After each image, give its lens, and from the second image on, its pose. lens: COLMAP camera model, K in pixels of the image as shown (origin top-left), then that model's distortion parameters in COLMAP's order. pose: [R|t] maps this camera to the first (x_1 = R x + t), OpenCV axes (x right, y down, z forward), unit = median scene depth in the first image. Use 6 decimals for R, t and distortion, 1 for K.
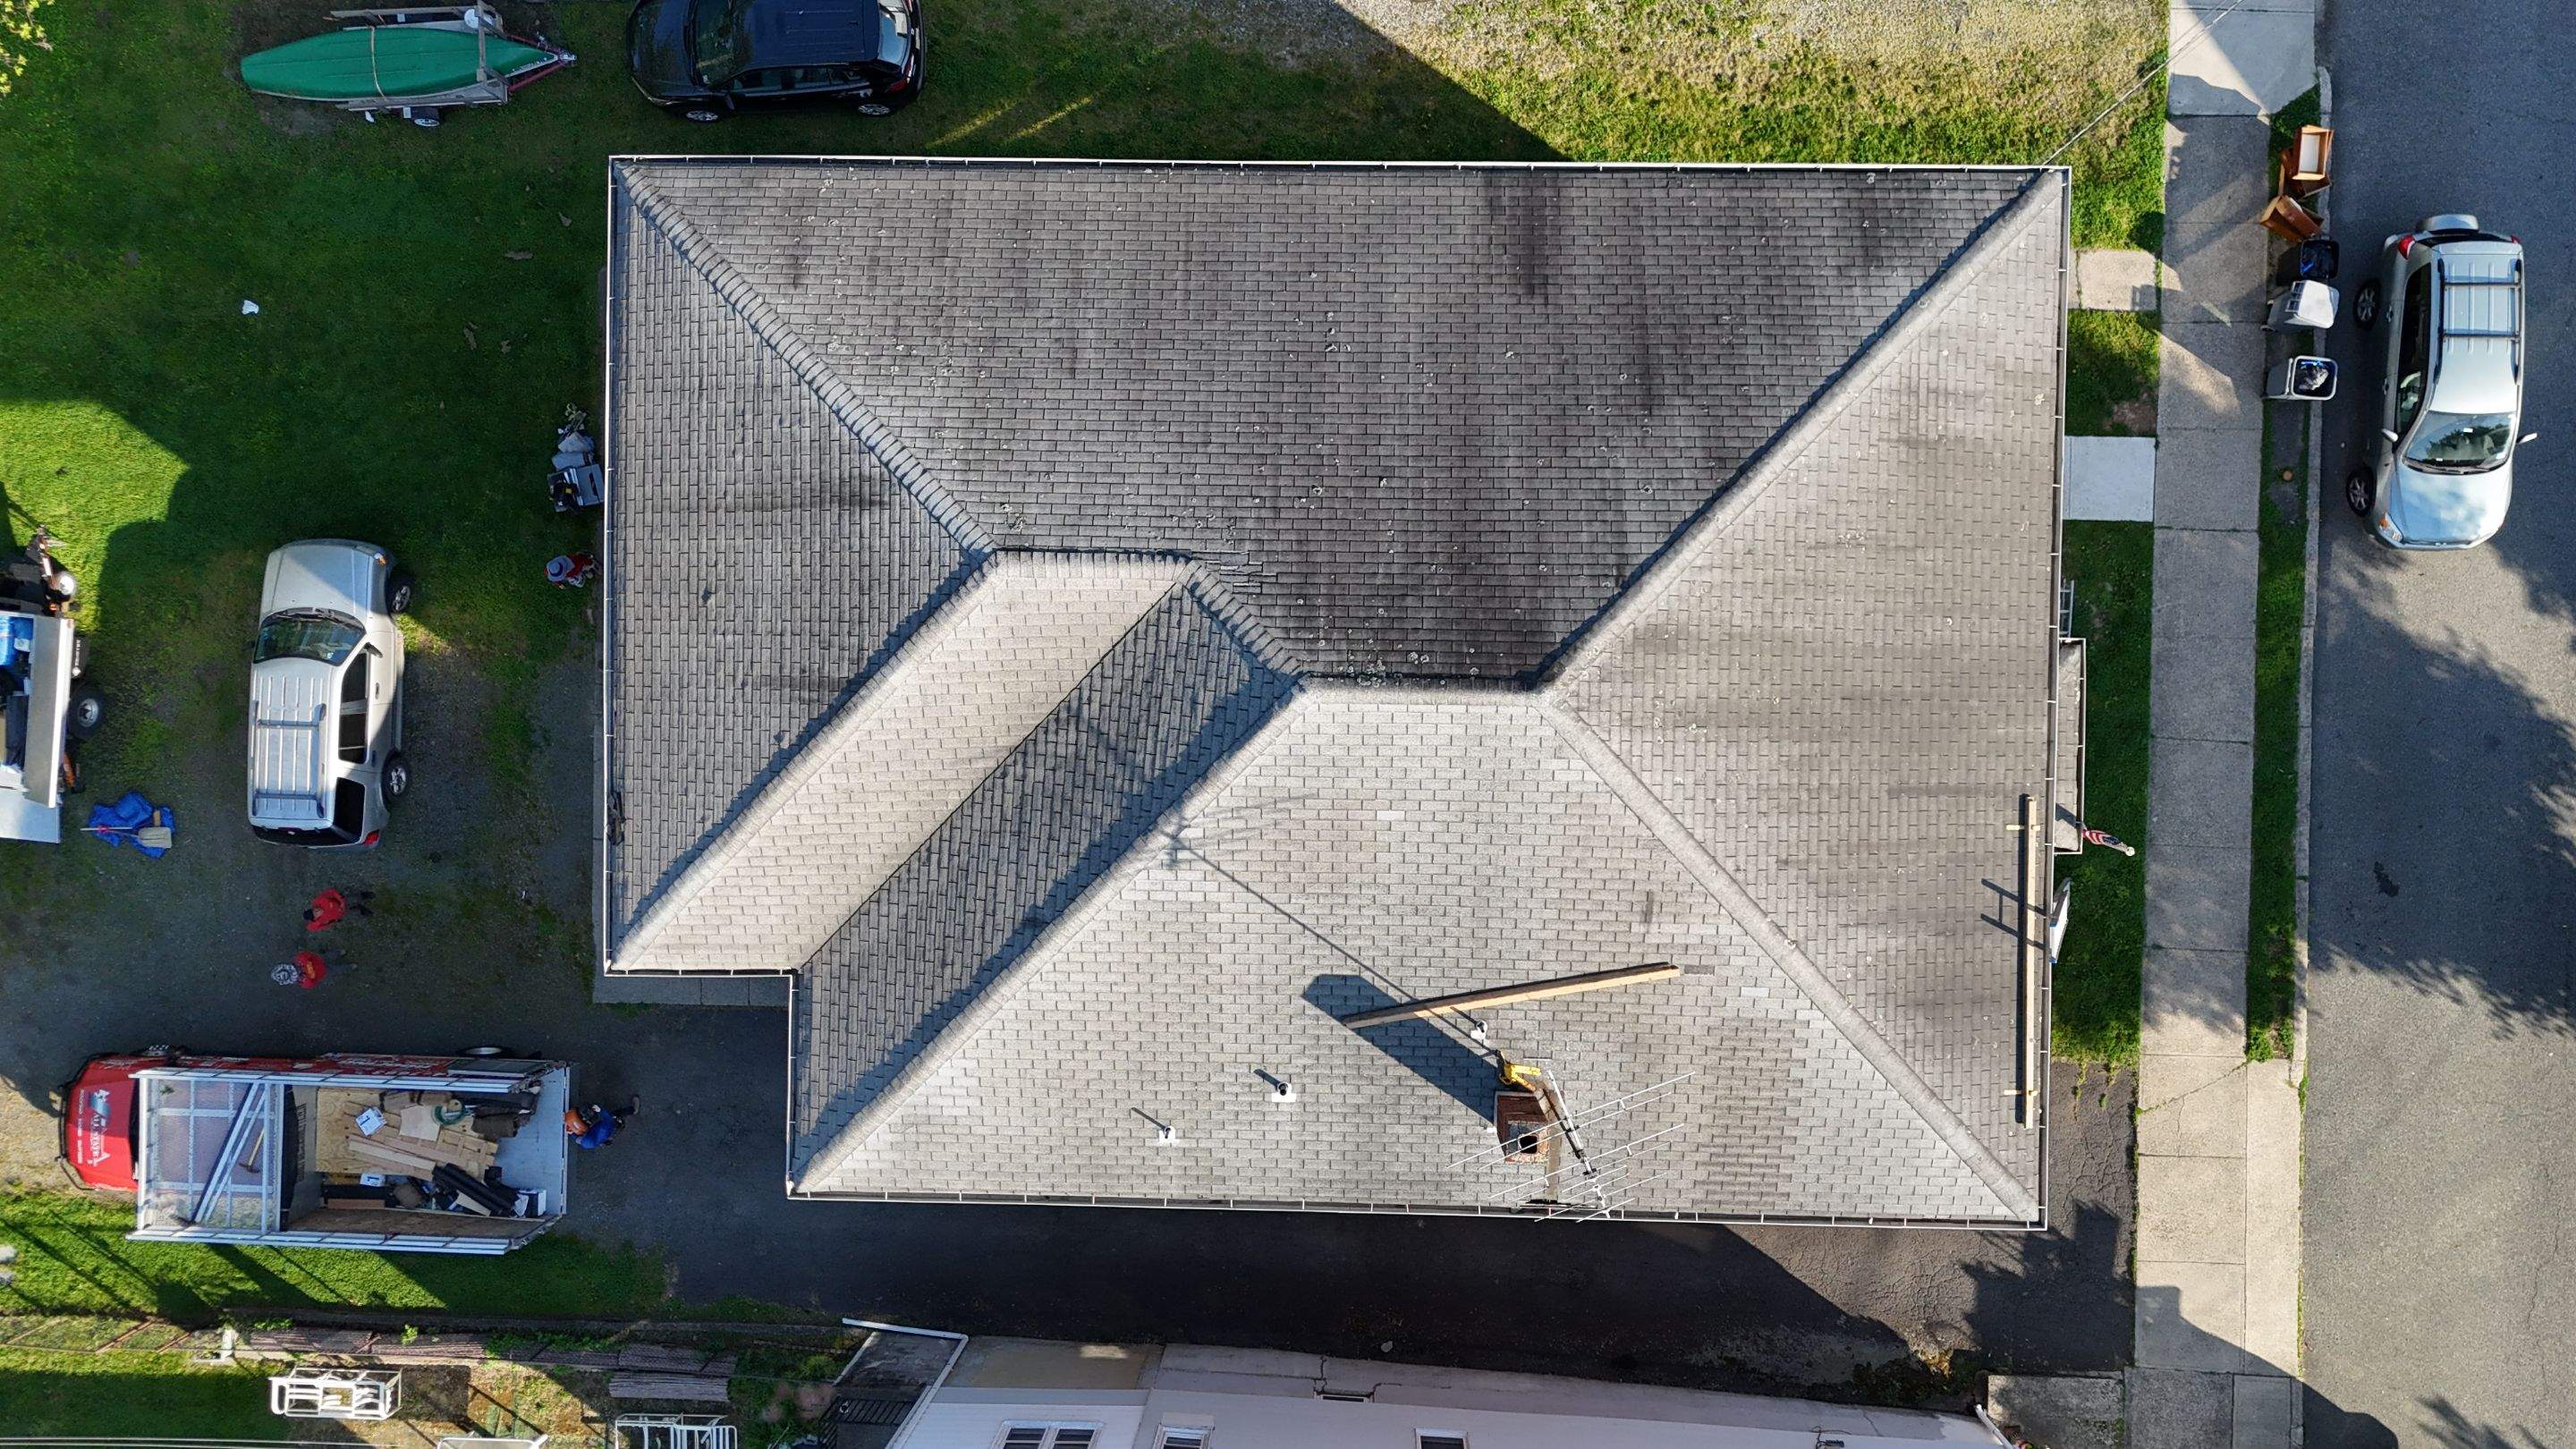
lens RADIAL K [[1932.4, 0, 1288.0], [0, 1932.4, 724.5], [0, 0, 1]] dist [0.084269, -0.066285]
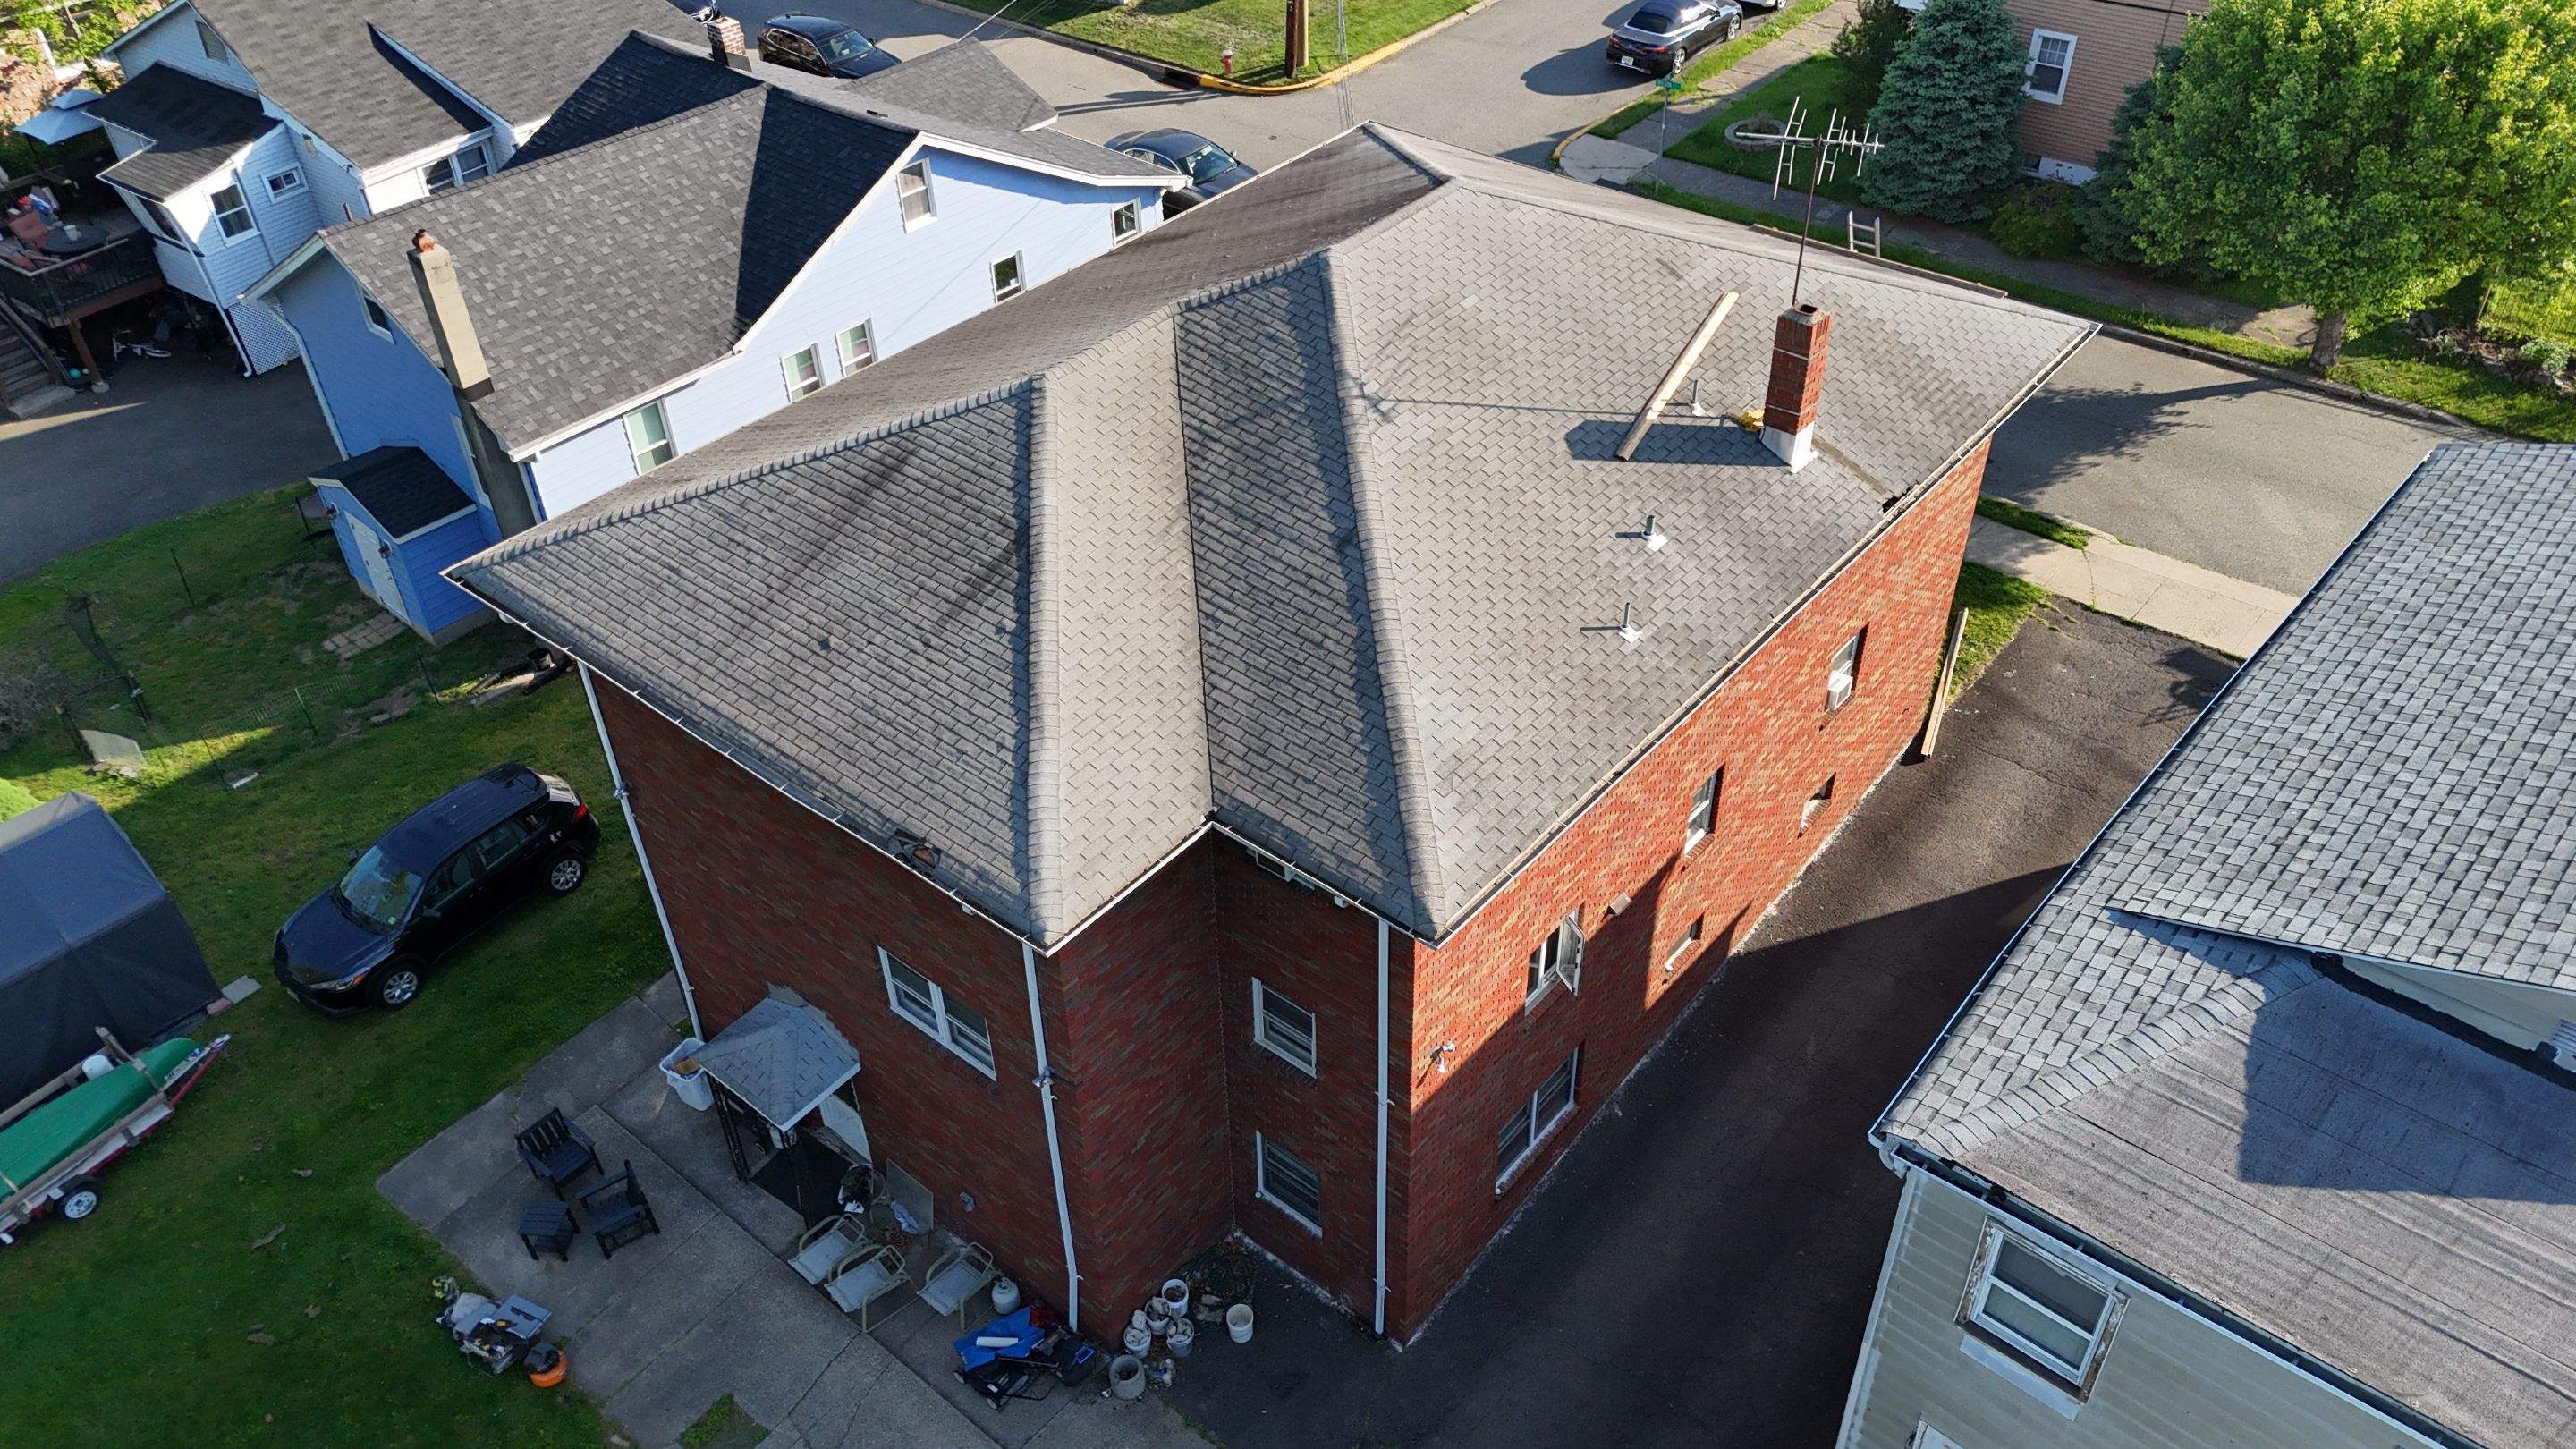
lens RADIAL K [[1932.4, 0, 1288.0], [0, 1932.4, 724.5], [0, 0, 1]] dist [0.084269, -0.066285]
pose [[0.628862, -0.464578, 0.623458, -0.748149], [0.777367, 0.359945, -0.515887, 0.576159], [0.015260, 0.809078, 0.587503, 0.527676]]
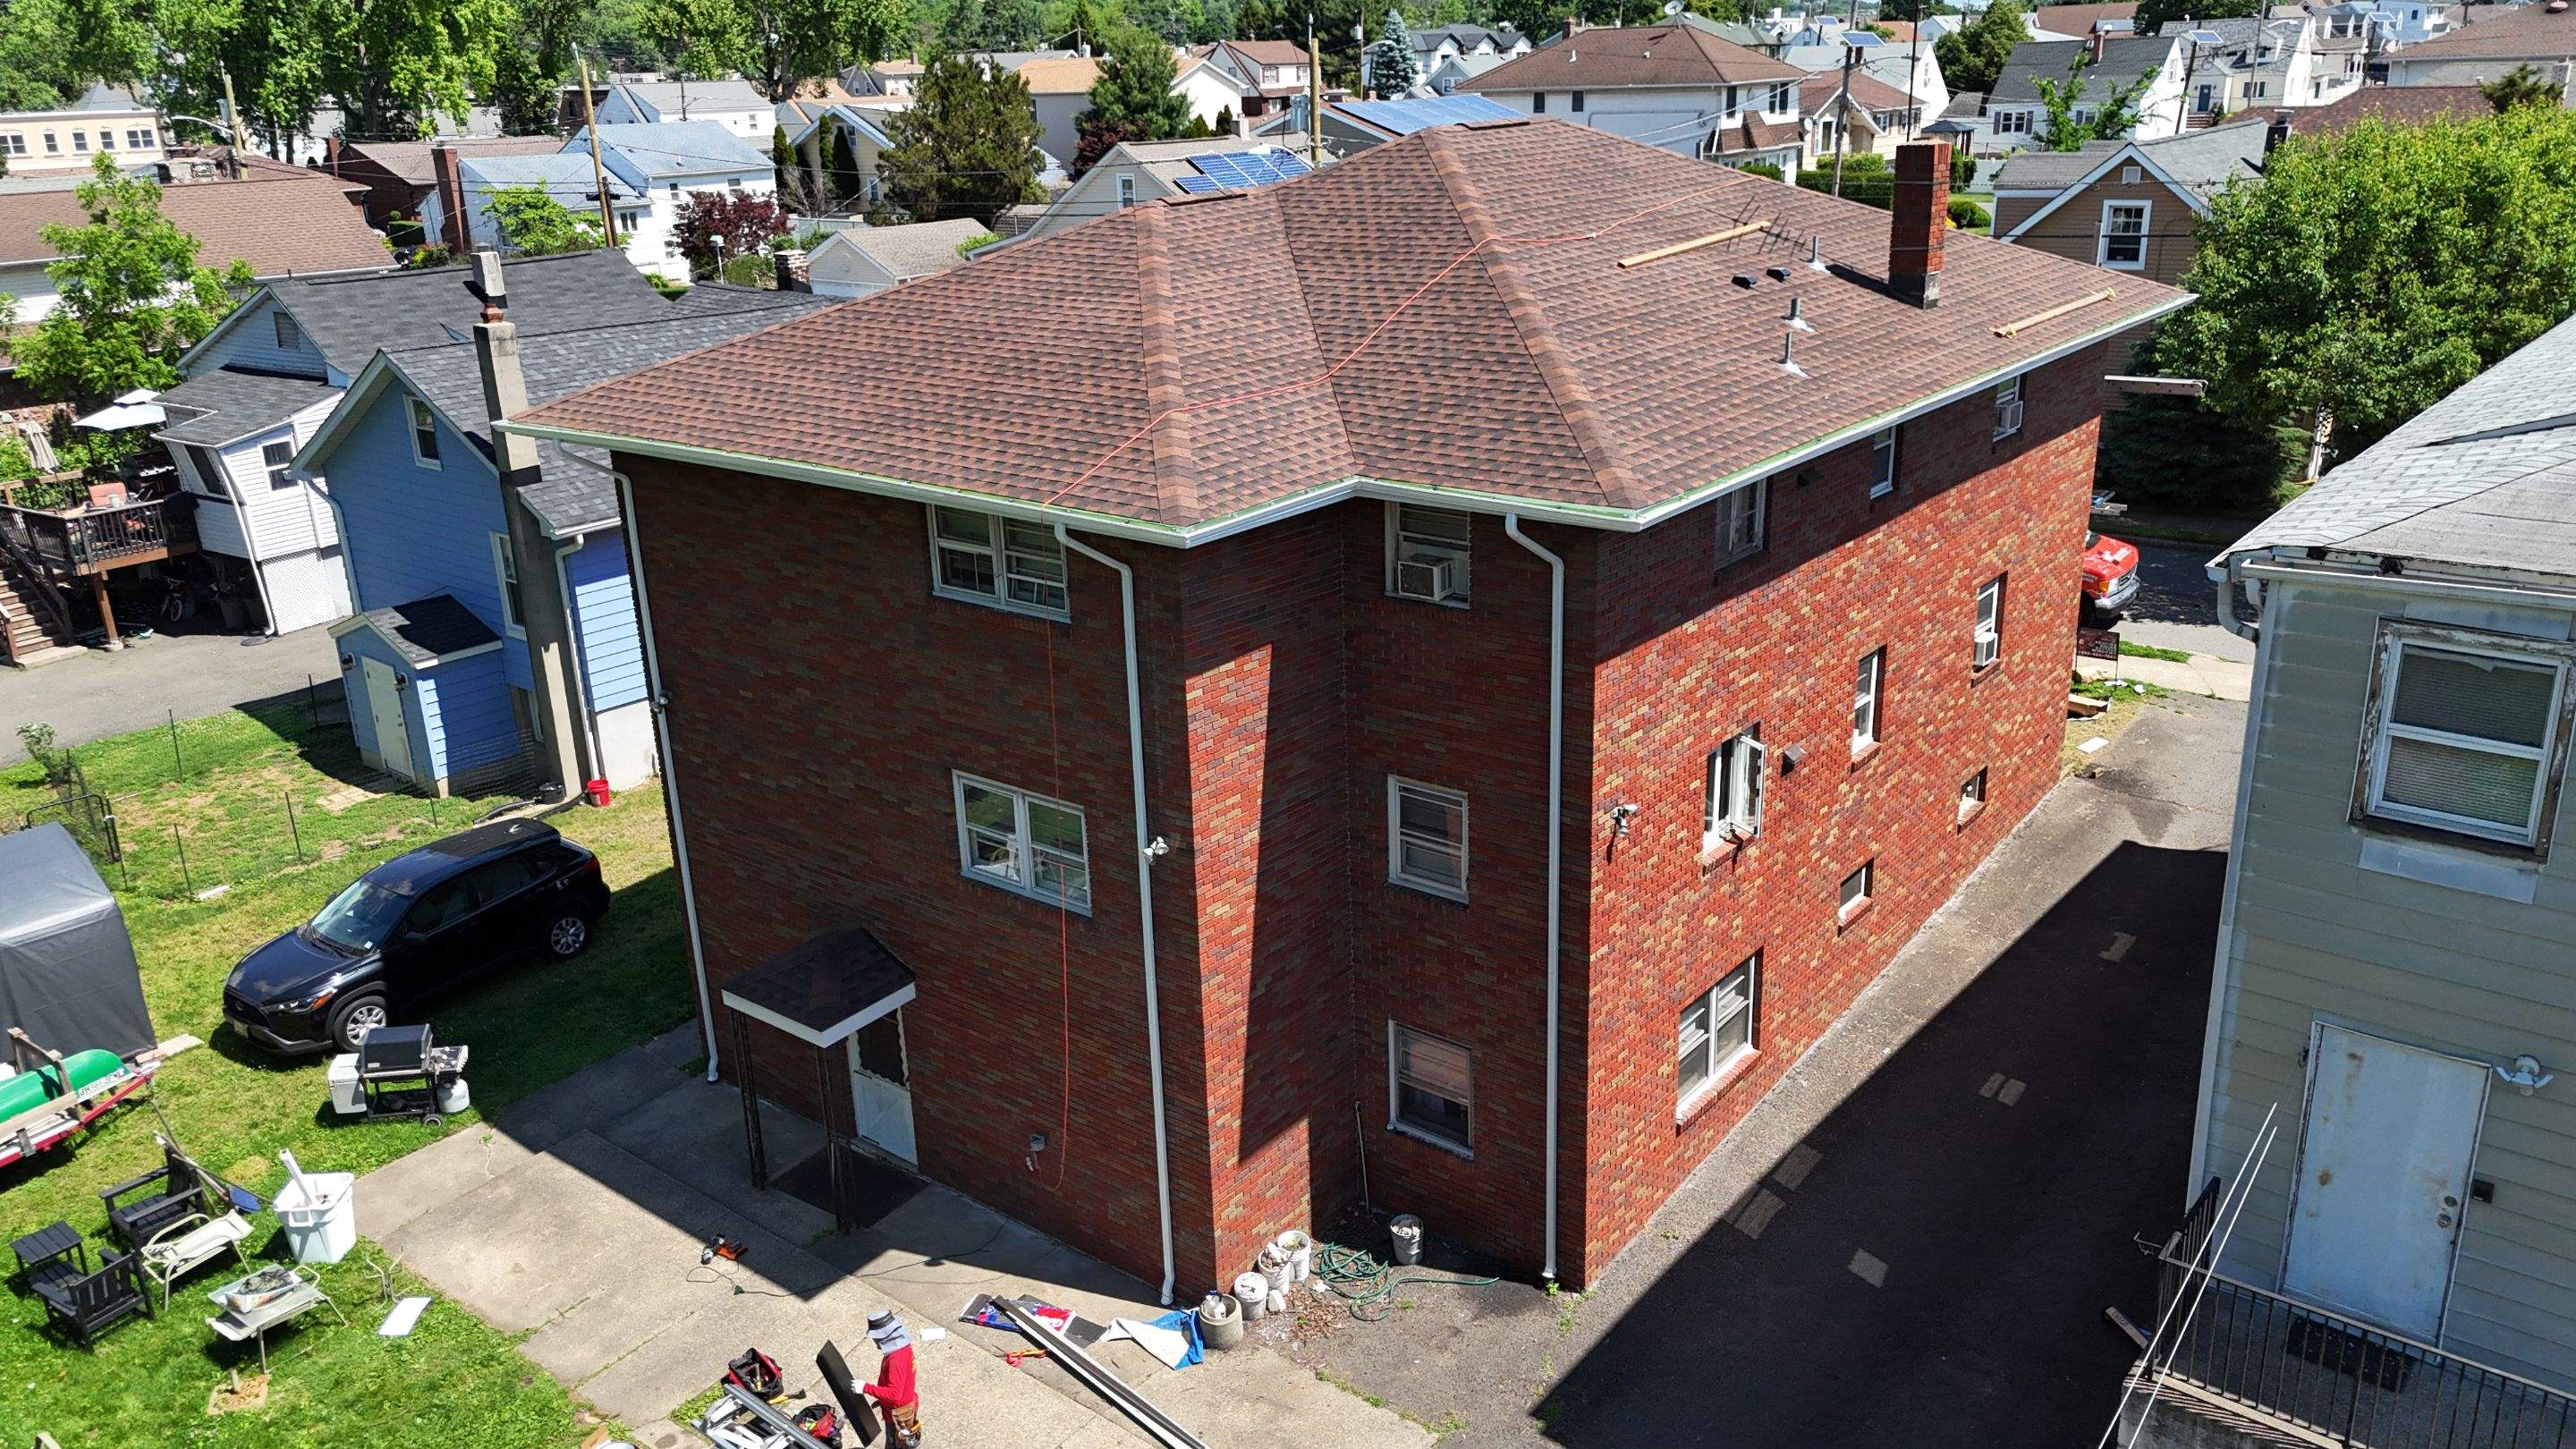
lens RADIAL K [[1932.4, 0, 1288.0], [0, 1932.4, 724.5], [0, 0, 1]] dist [0.084269, -0.066285]
pose [[0.612769, -0.238521, 0.753407, -0.856503], [0.789827, 0.153218, -0.593884, 0.567563], [0.026218, 0.958974, 0.282278, 0.907363]]
